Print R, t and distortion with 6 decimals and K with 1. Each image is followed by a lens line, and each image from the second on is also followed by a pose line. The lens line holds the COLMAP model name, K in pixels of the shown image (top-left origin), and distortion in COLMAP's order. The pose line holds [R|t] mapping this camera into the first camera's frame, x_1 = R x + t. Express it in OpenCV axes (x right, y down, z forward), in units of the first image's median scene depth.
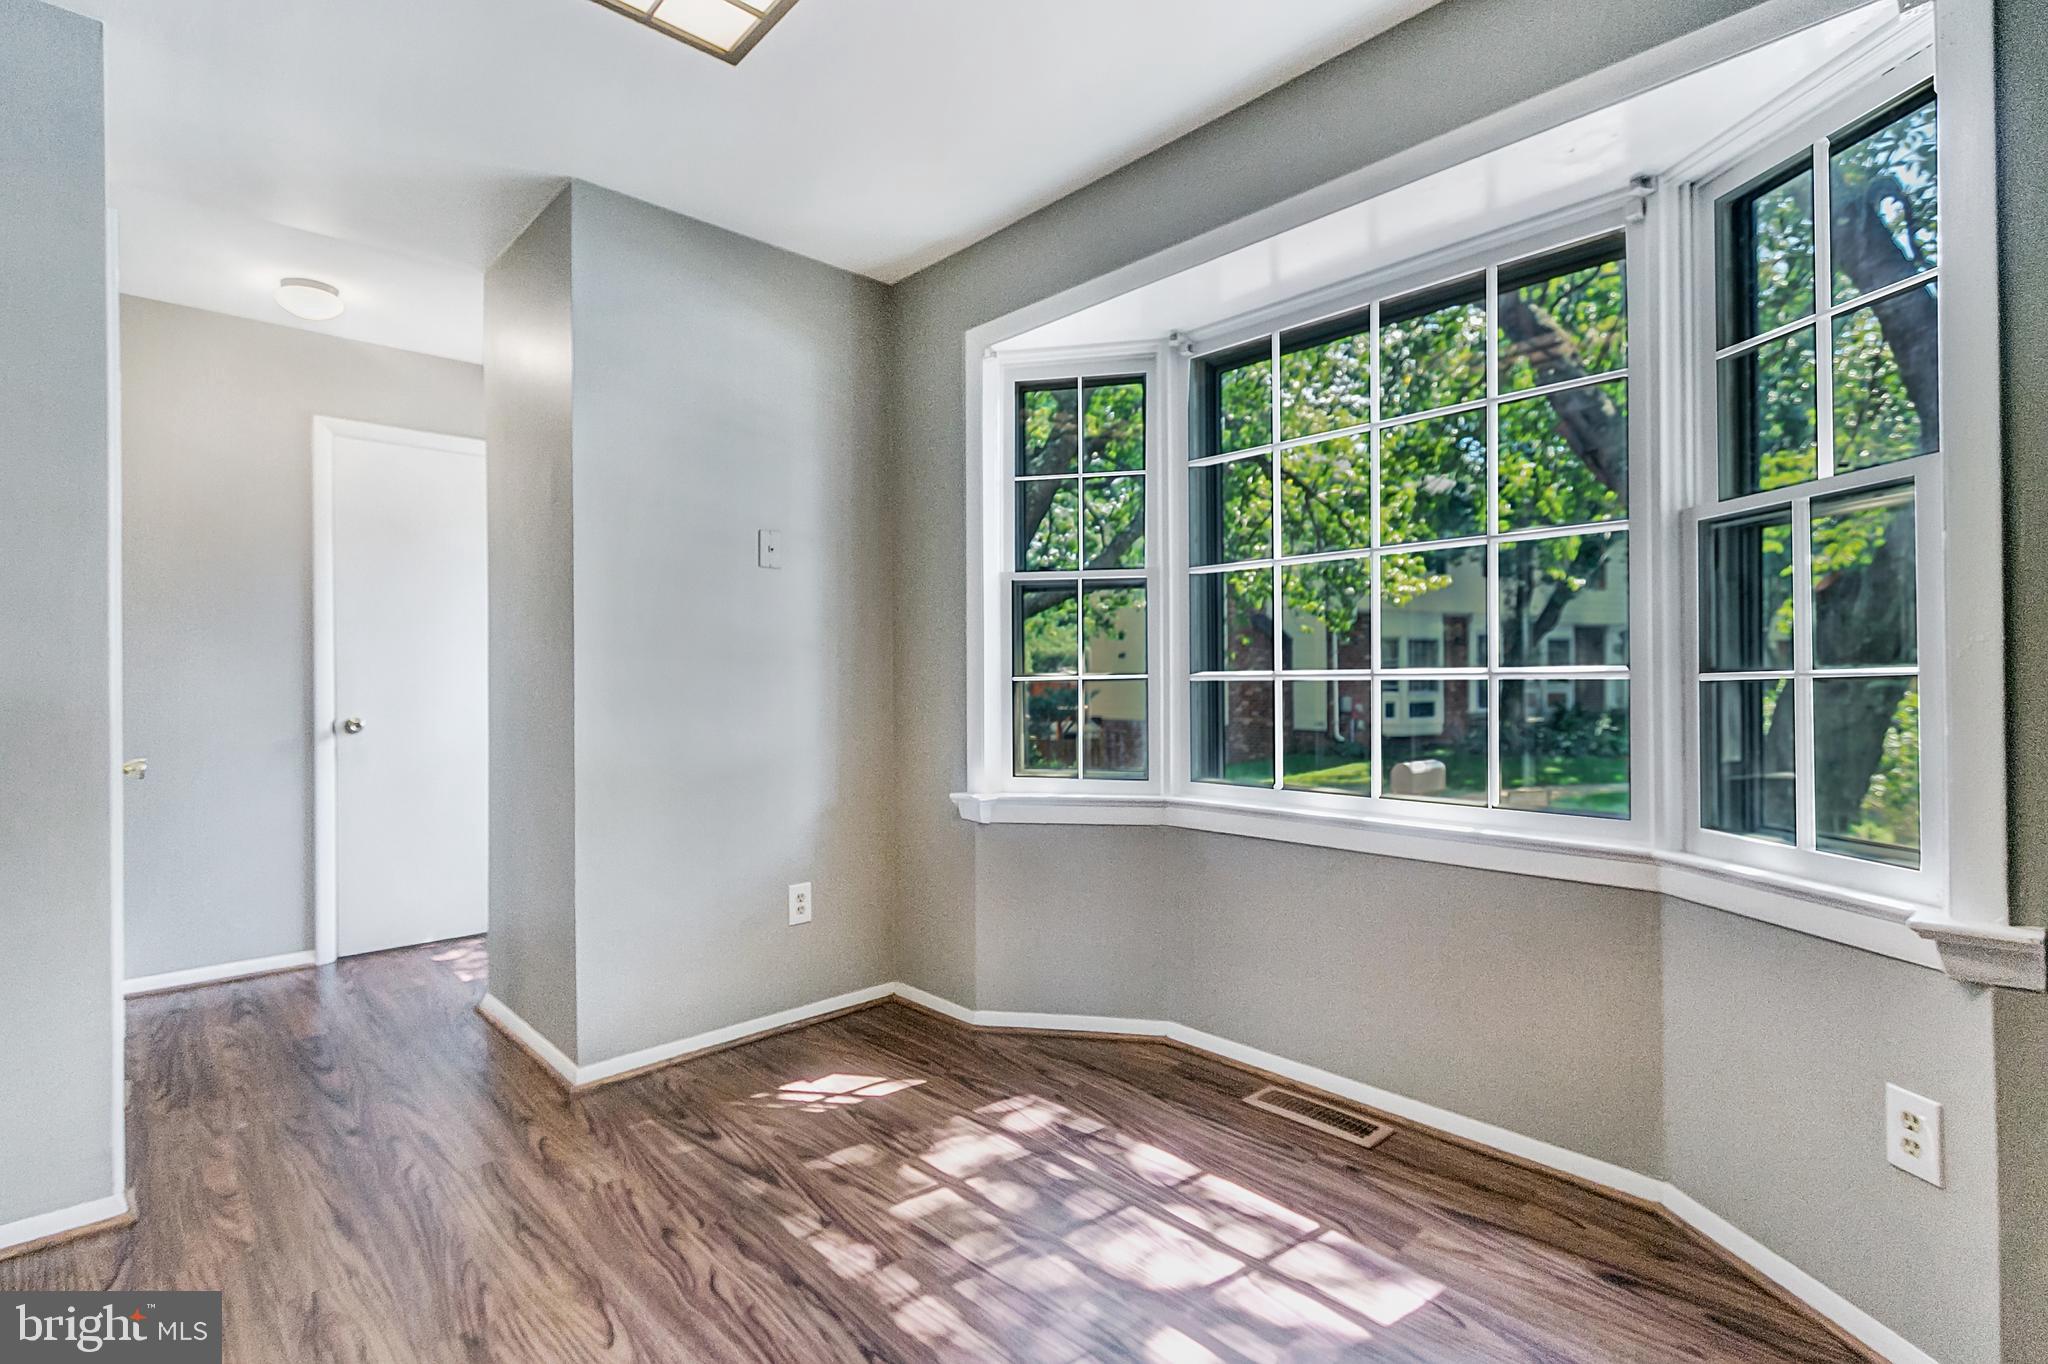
lens RADIAL K [[953.5, 0, 1021.1], [0, 953.5, 678.3], [0, 0, 1]] dist [0.000152, 0.000750]
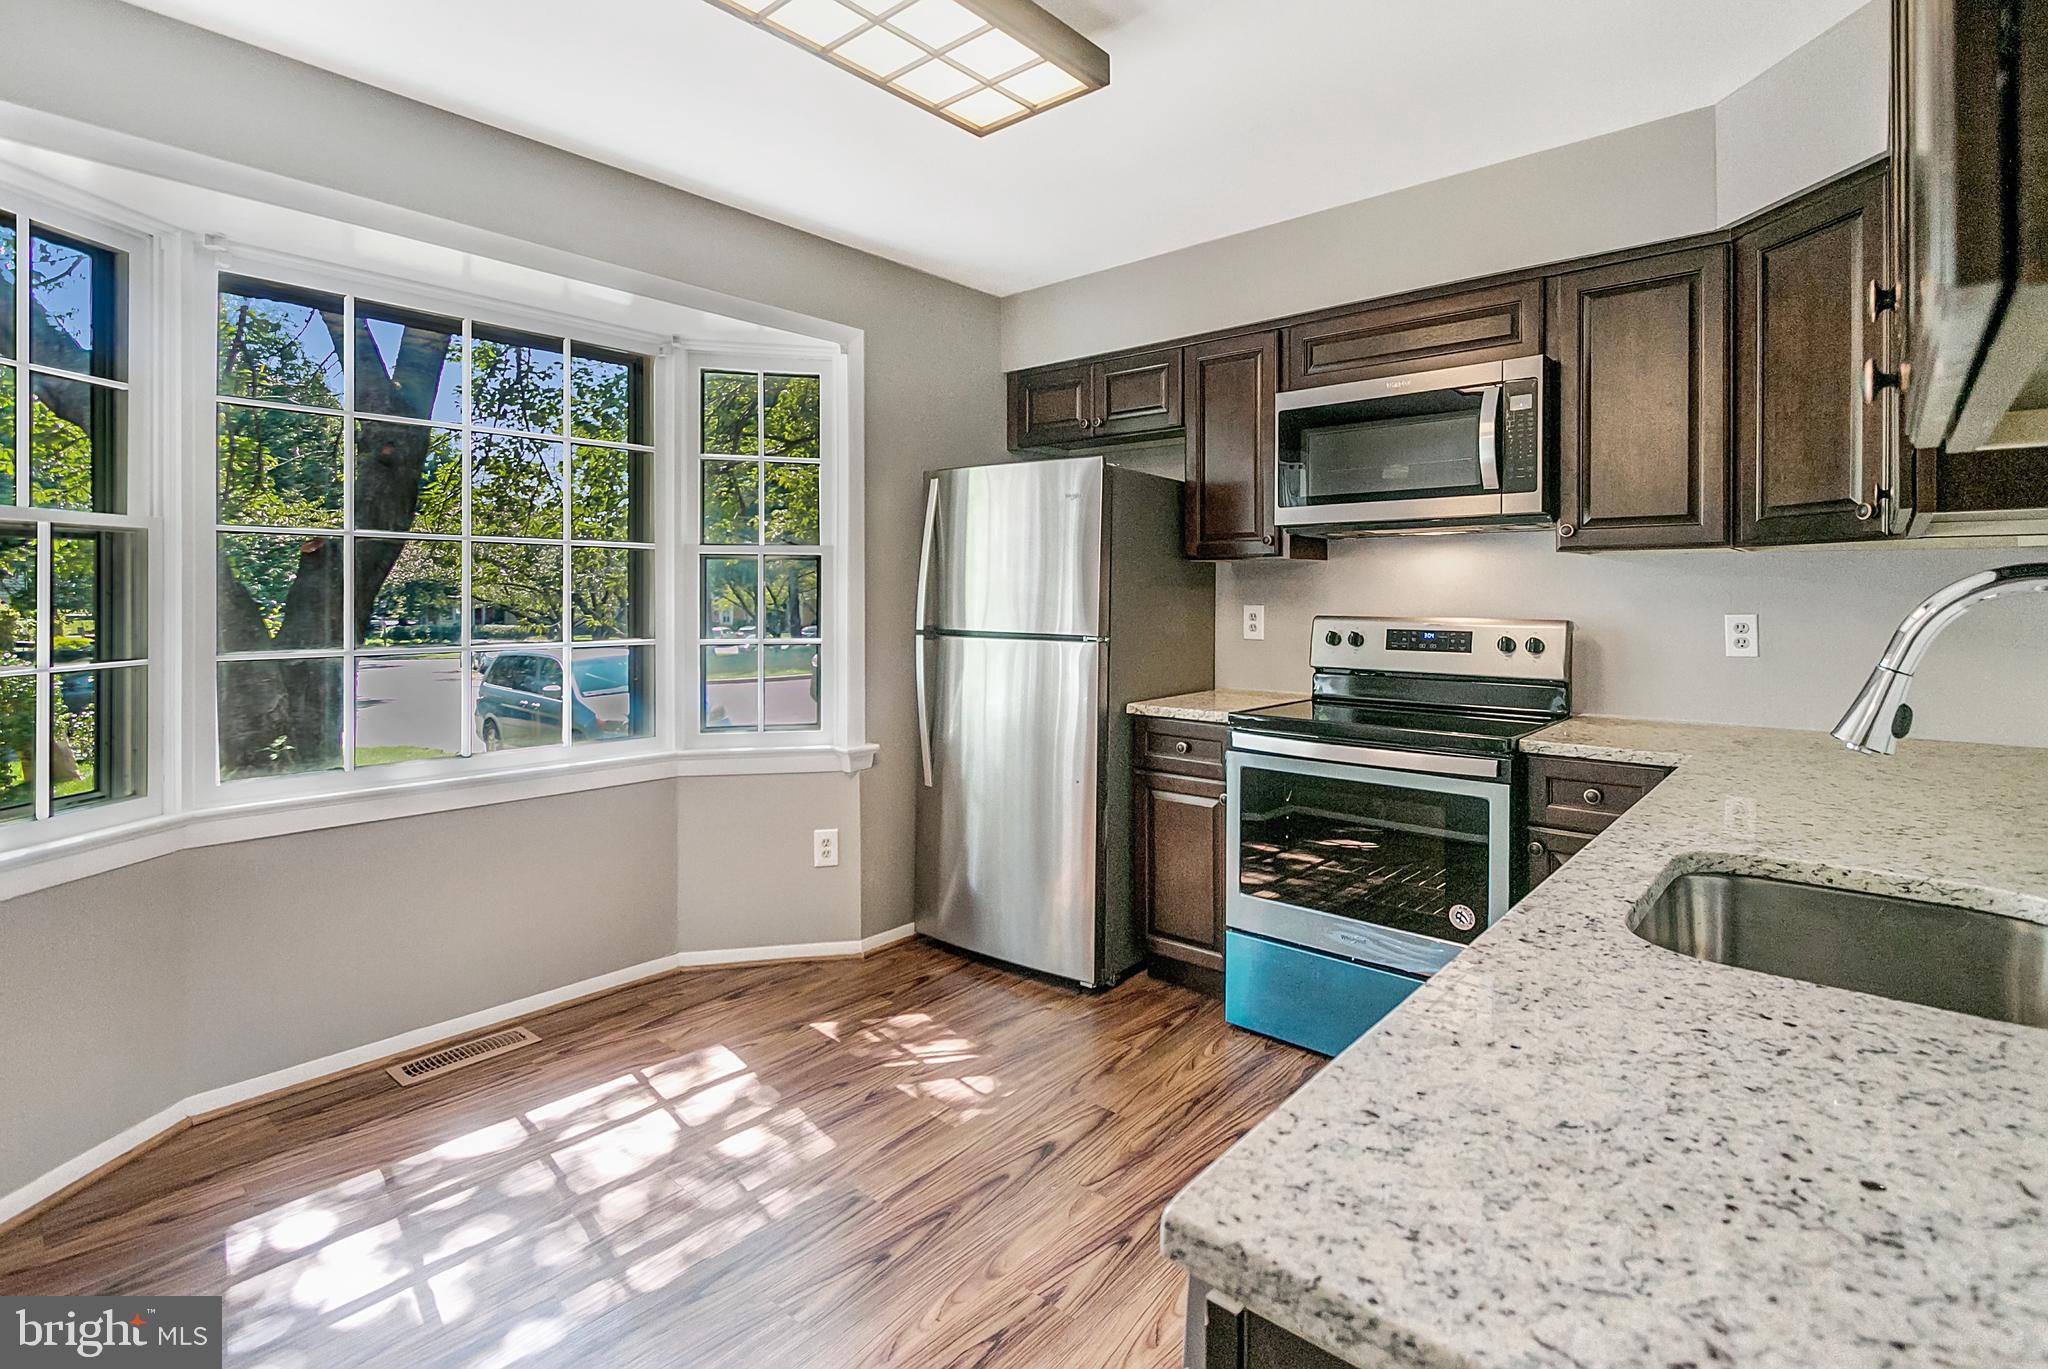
lens RADIAL K [[953.5, 0, 1006.0], [0, 953.5, 596.2], [0, 0, 1]] dist [0.000152, 0.000750]
pose [[-0.079162, 0.005045, 0.996849, -0.999687], [-0.003874, 0.999978, -0.005368, -0.078226], [-0.996854, -0.004287, -0.079141, 0.566214]]
